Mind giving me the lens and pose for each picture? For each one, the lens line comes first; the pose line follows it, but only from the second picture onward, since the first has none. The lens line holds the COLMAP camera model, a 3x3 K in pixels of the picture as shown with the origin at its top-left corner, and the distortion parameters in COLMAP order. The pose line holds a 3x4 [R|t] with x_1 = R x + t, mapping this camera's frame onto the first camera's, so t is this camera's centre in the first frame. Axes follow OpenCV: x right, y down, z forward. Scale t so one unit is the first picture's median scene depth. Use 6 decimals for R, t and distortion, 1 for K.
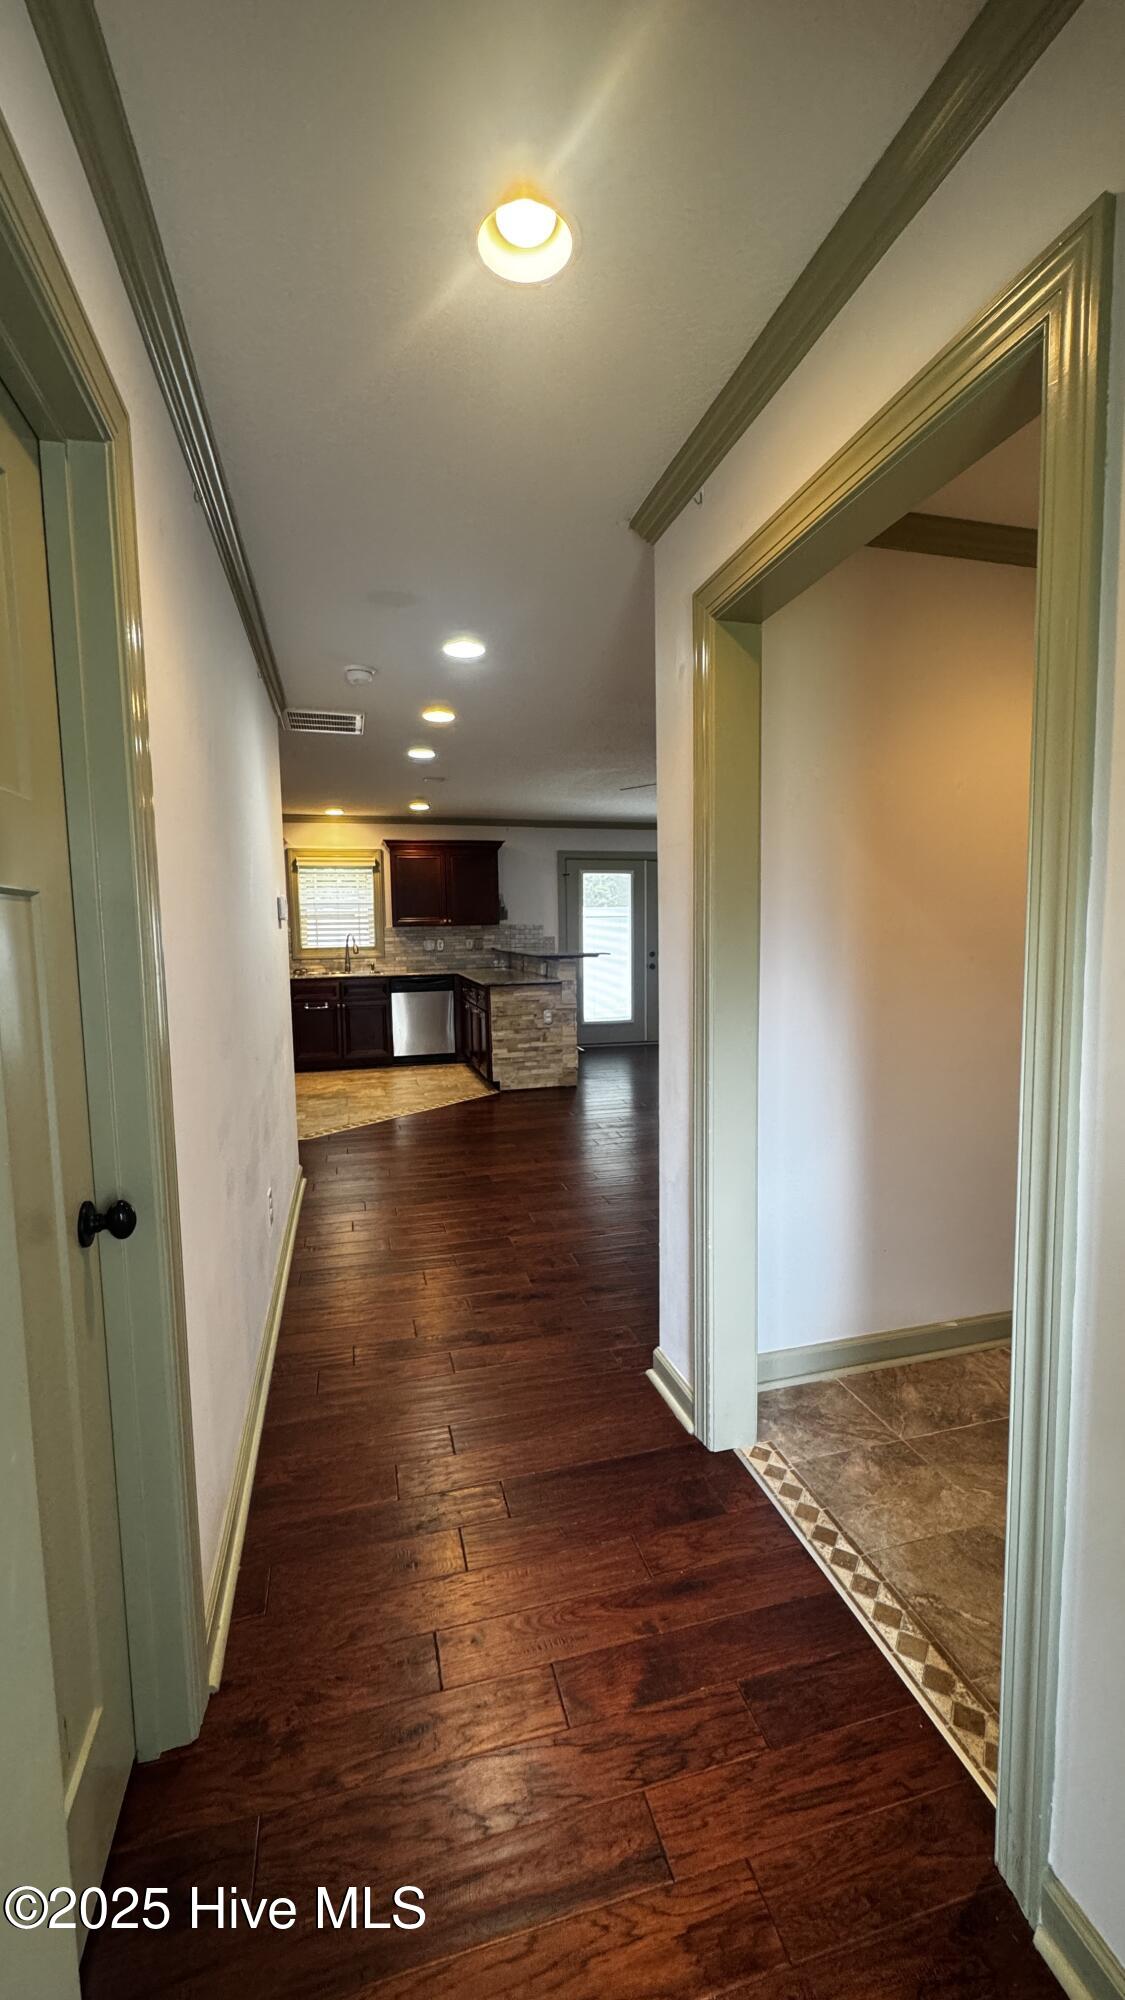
lens RADIAL K [[797.7, 0, 562.5], [0, 797.7, 1000.0], [0, 0, 1]] dist [0.002543, 0.000167]
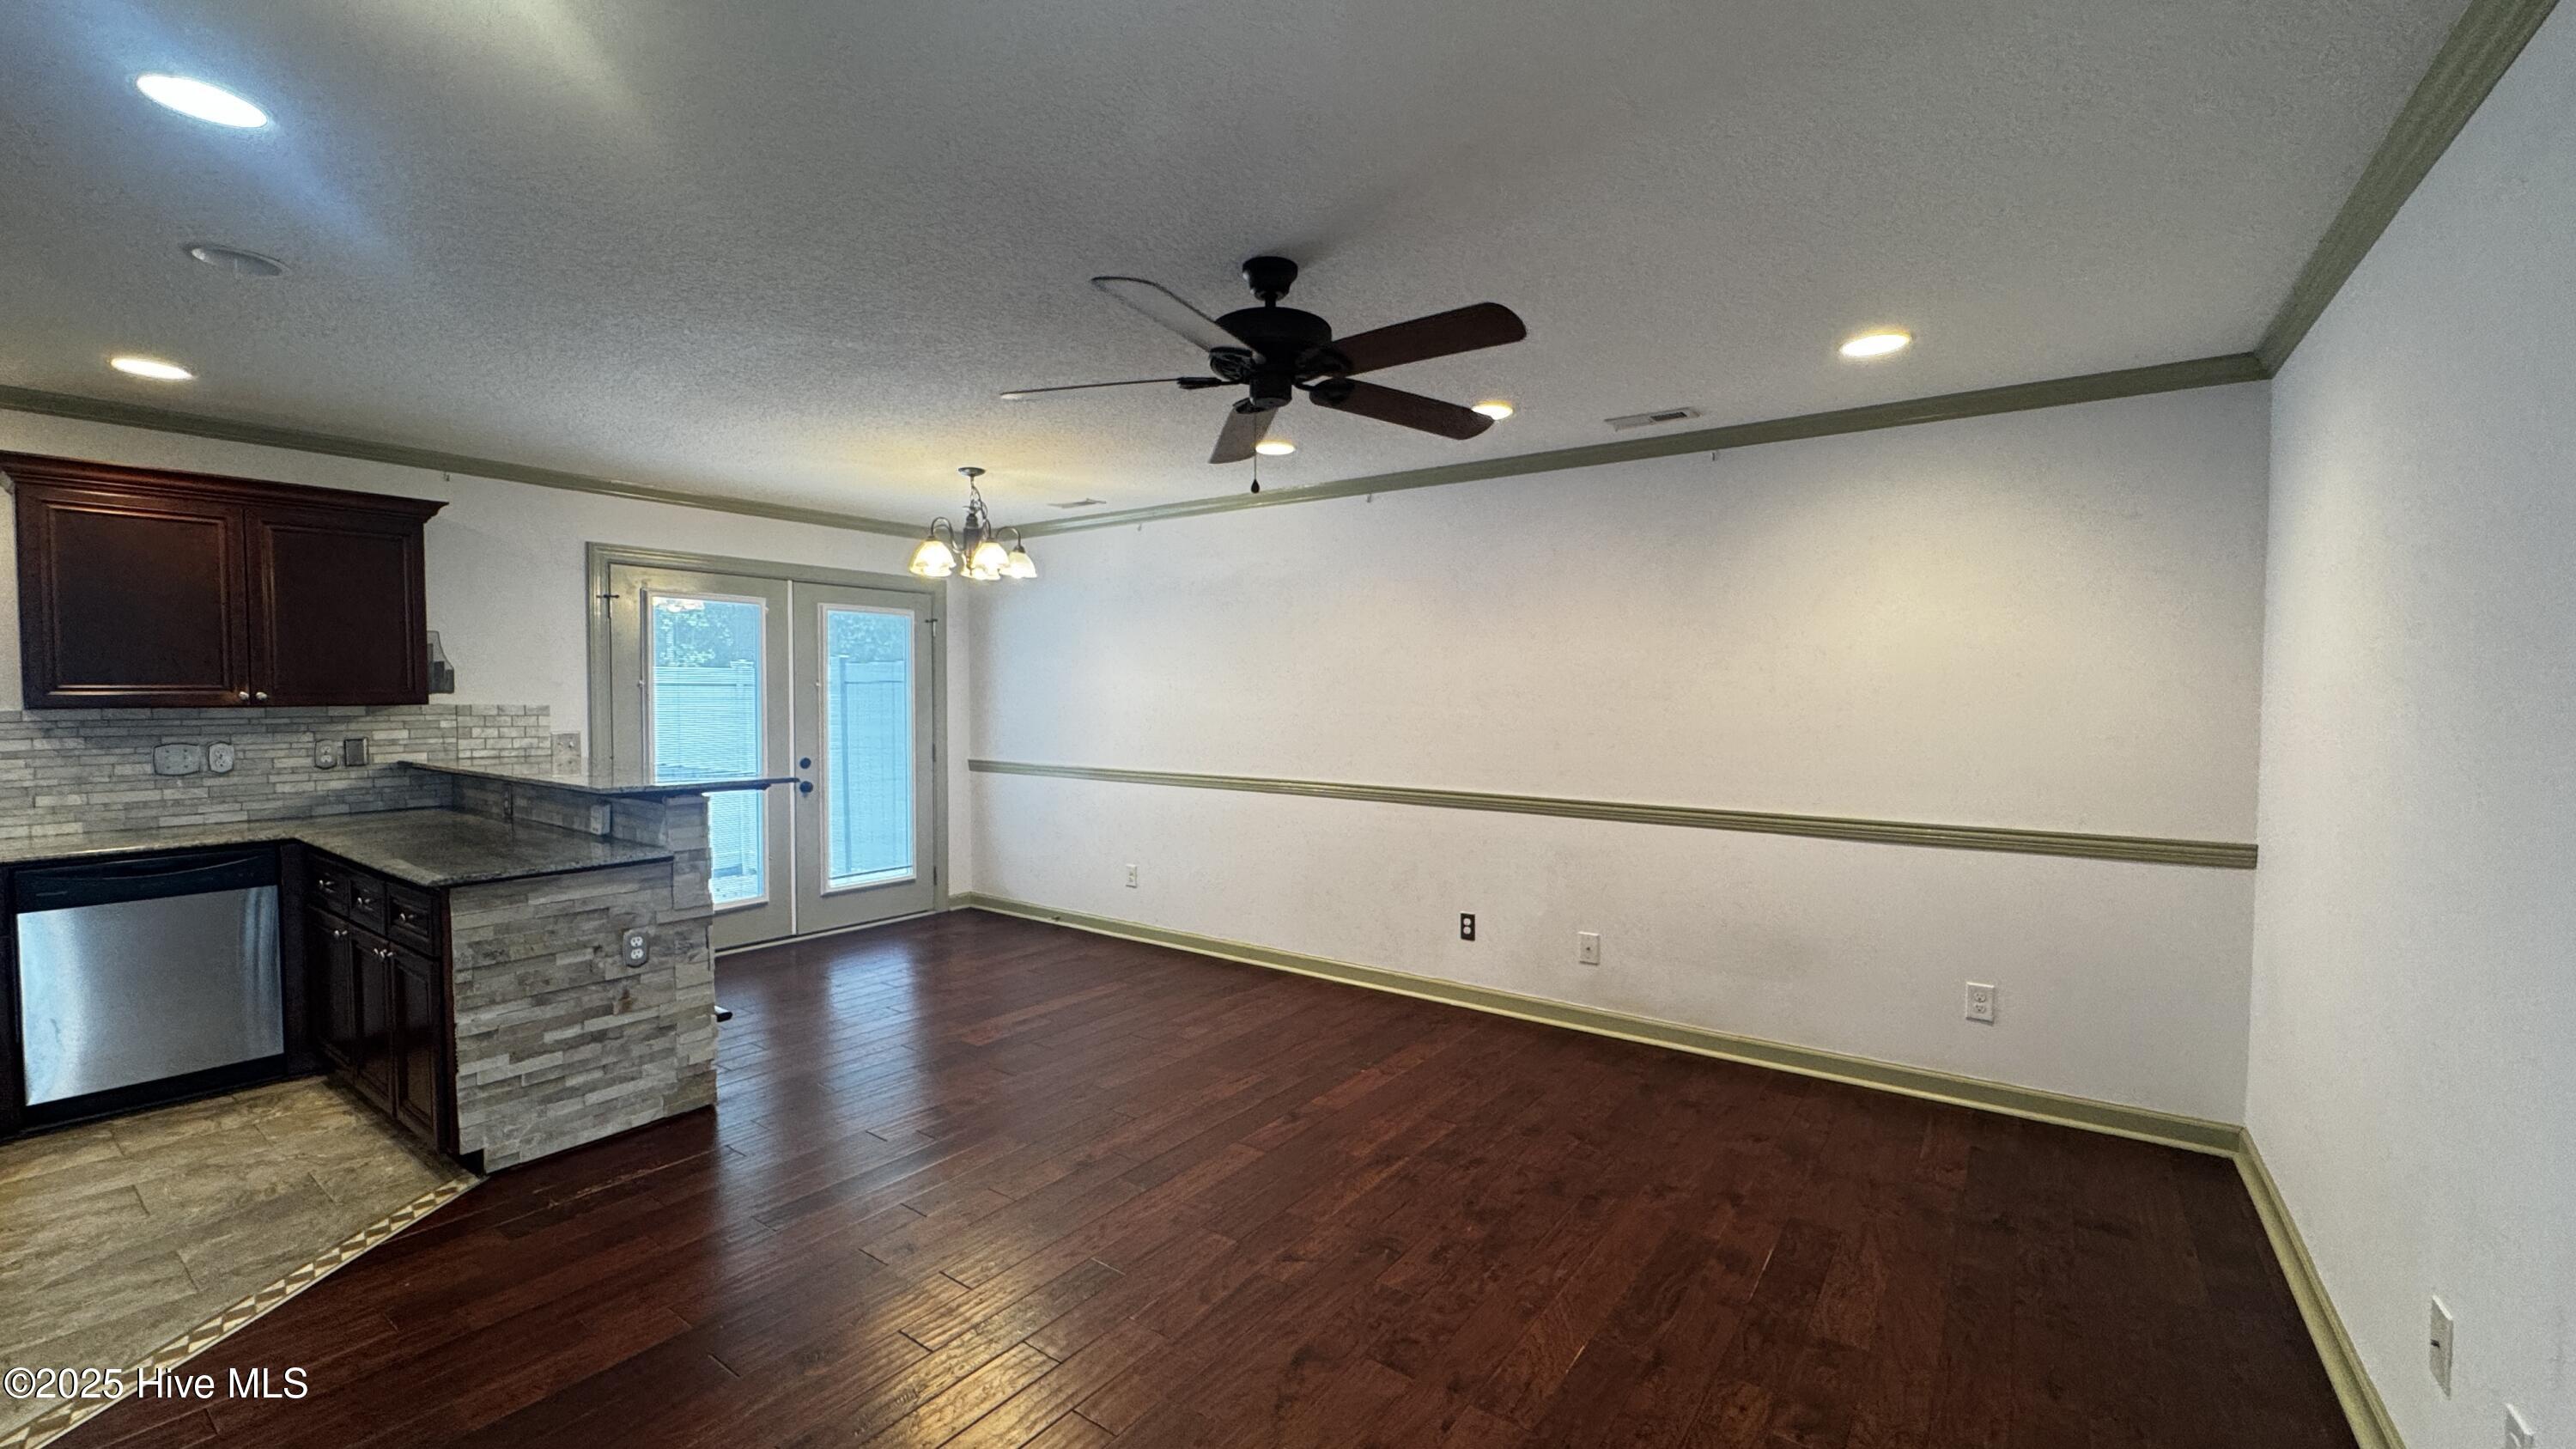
lens RADIAL K [[1027.6, 0, 1288.0], [0, 1027.6, 724.5], [0, 0, 1]] dist [0.002543, 0.000167]
pose [[0.775638, -0.002610, 0.631173, -0.088428], [0.040481, 0.998138, -0.045620, -0.052771], [-0.629879, 0.060935, 0.774299, 0.390699]]
